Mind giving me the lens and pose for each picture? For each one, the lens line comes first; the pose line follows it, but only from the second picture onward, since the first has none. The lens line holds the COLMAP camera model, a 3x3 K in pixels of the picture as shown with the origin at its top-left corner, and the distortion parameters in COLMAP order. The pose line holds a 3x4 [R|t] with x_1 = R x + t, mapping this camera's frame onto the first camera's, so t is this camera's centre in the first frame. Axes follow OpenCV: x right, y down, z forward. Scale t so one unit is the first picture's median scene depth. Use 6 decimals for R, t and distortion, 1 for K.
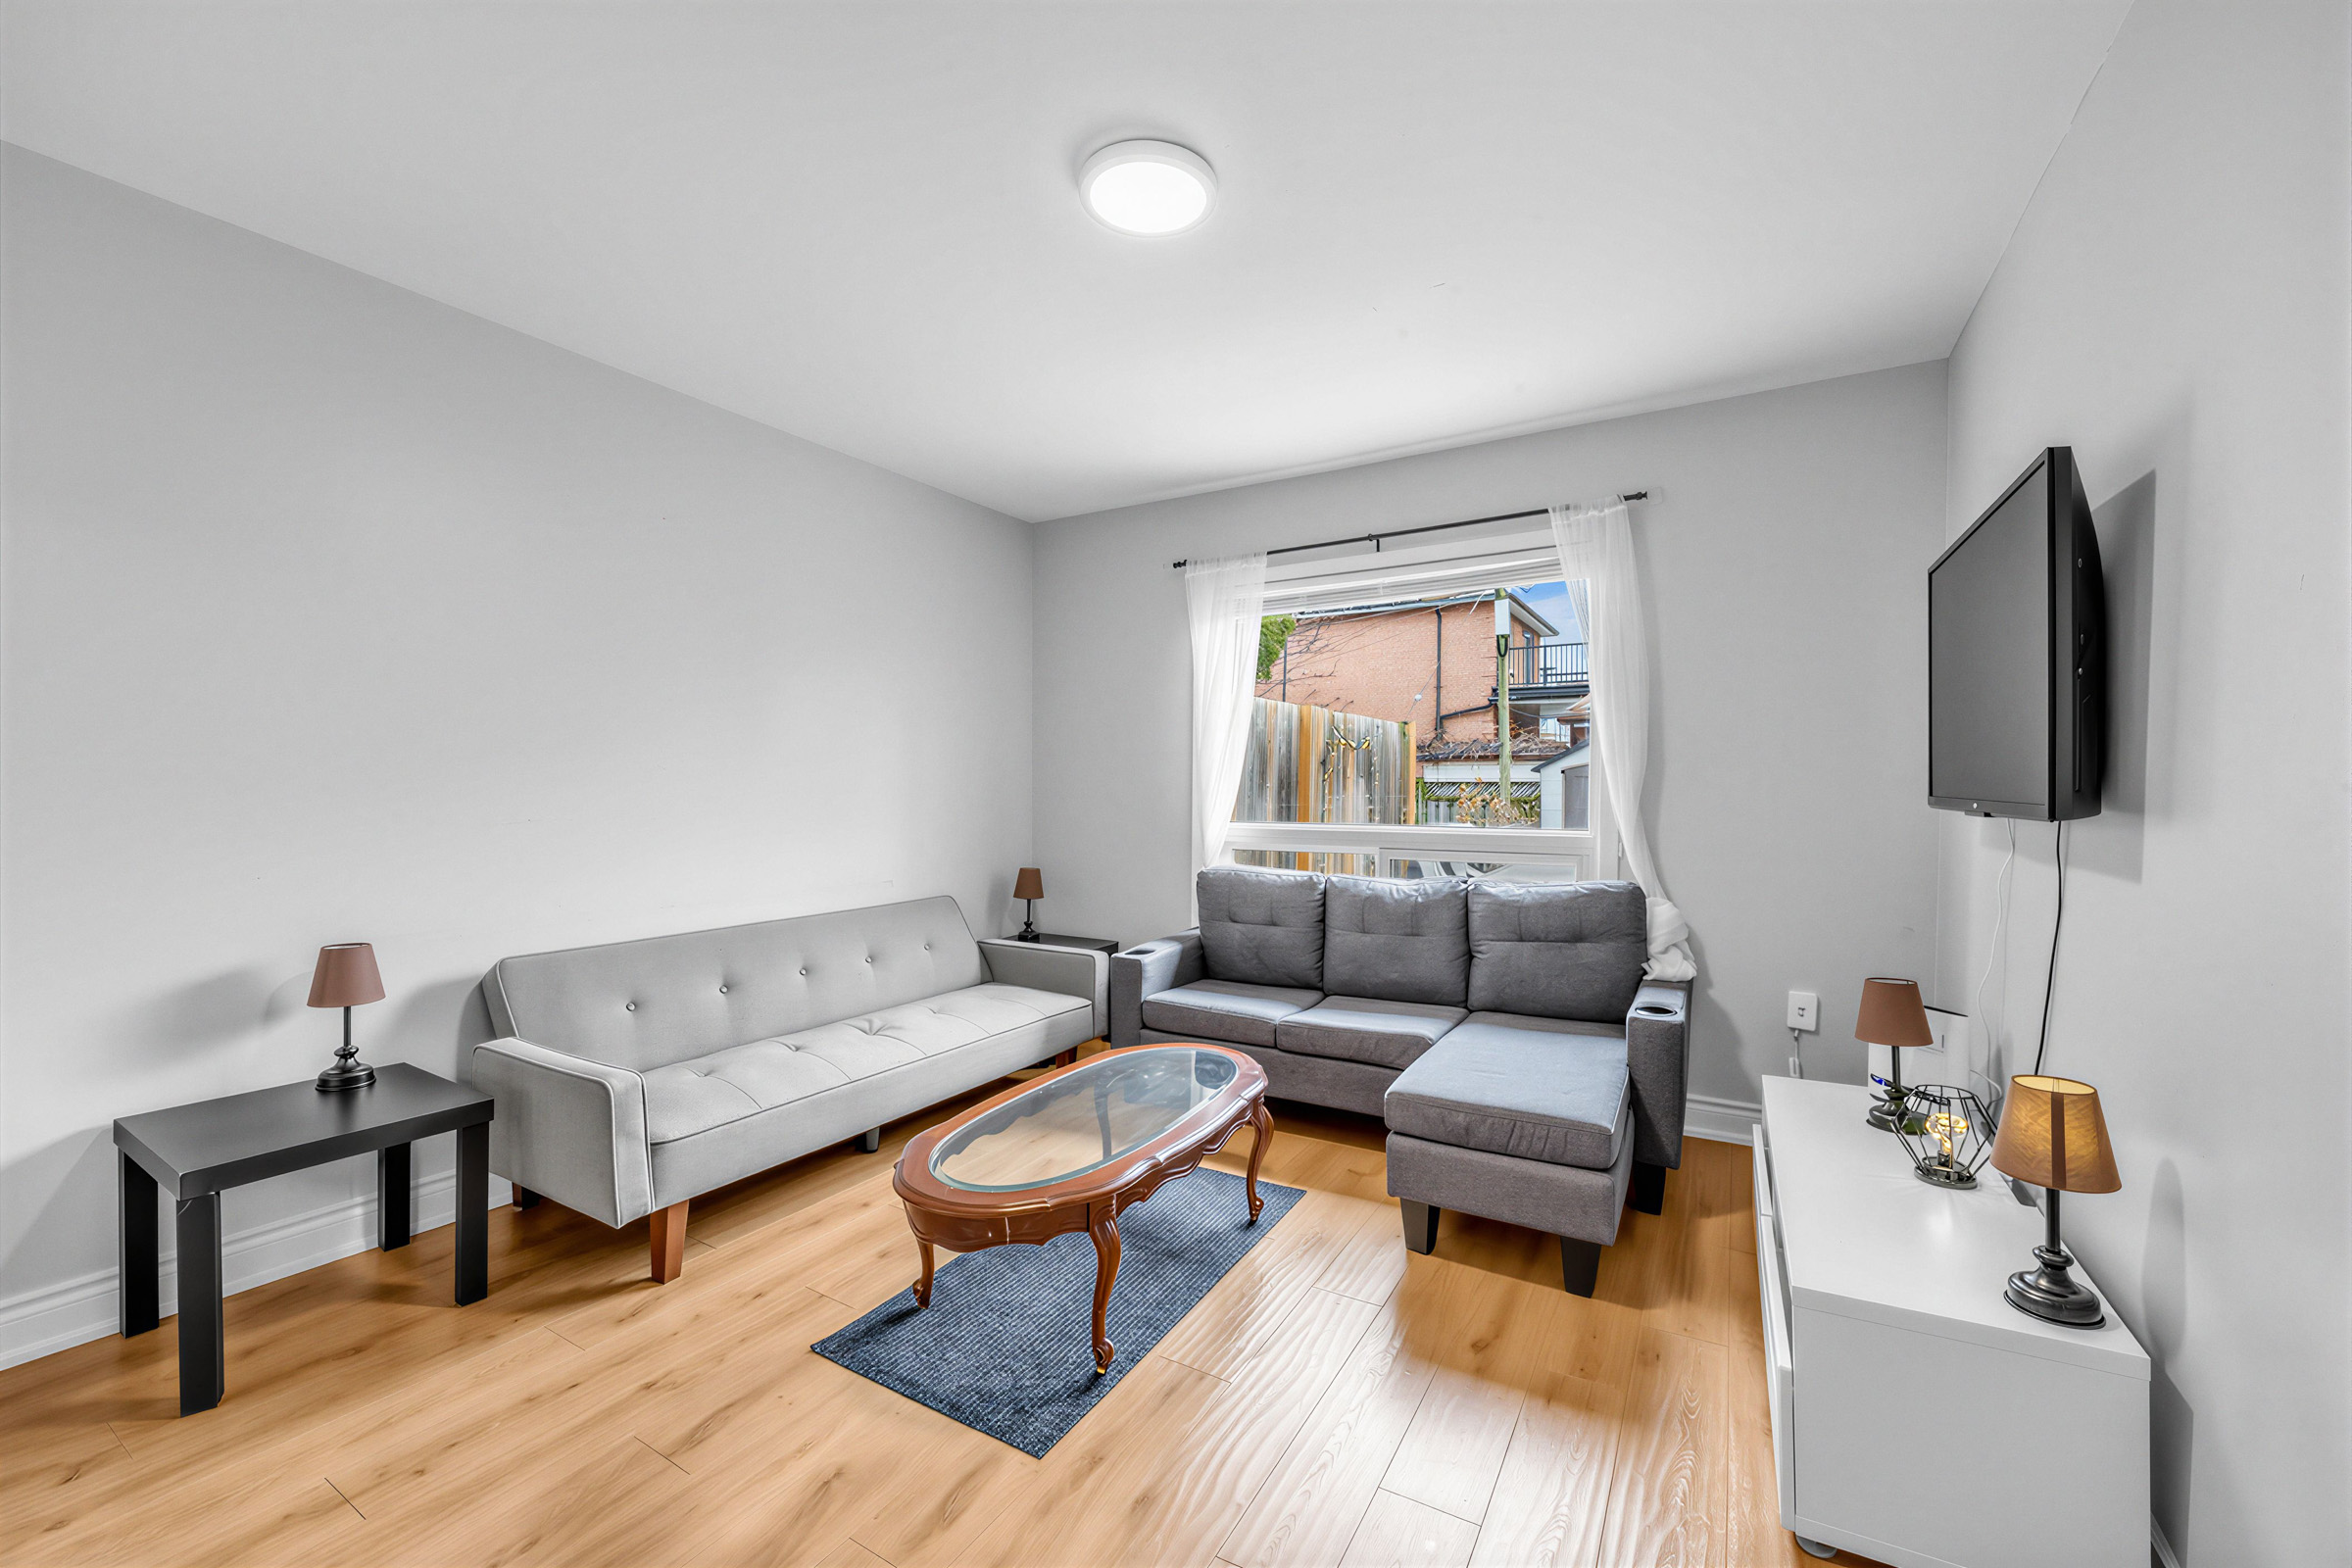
lens RADIAL K [[928.3, 0, 1176.0], [0, 928.3, 784.0], [0, 0, 1]] dist [0.013766, 0.000032]
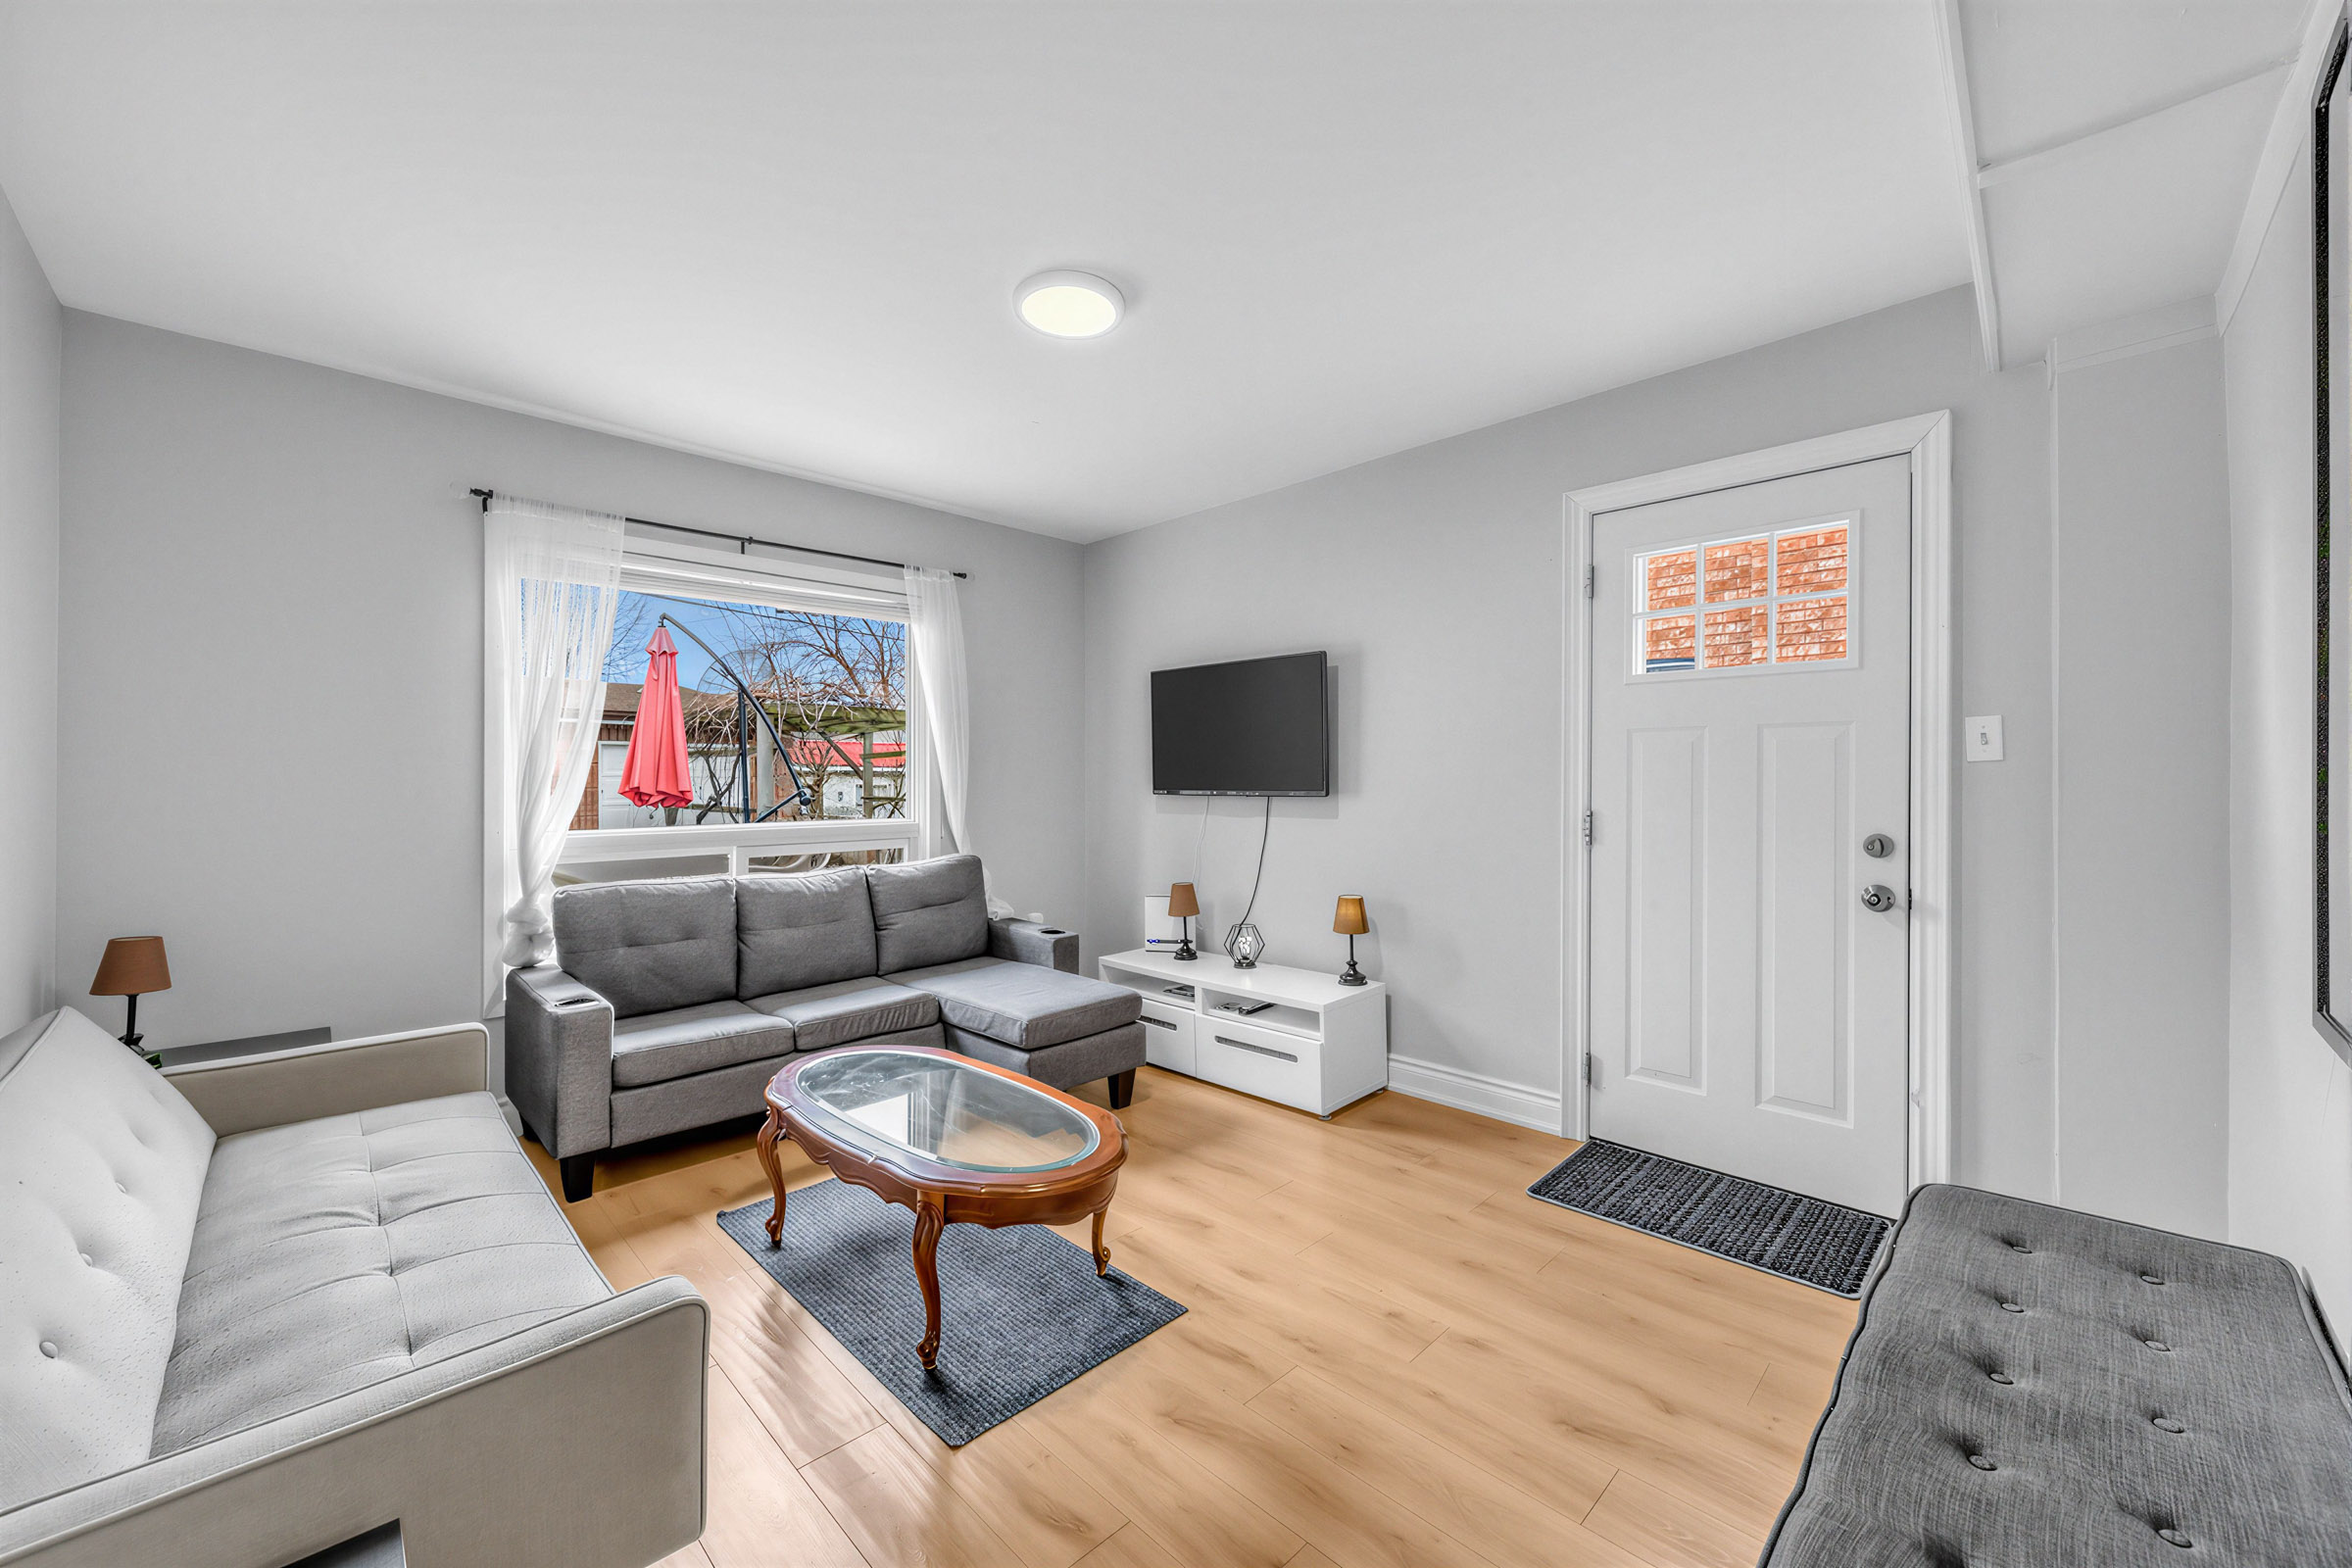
lens RADIAL K [[901.2, 0, 1137.1], [0, 901.2, 784.3], [0, 0, 1]] dist [-0.000220, 0.000018]
pose [[0.268616, -0.003732, 0.963240, -0.687474], [0.004187, 0.999988, 0.002706, -0.001369], [-0.963238, 0.003306, 0.268628, 0.373681]]
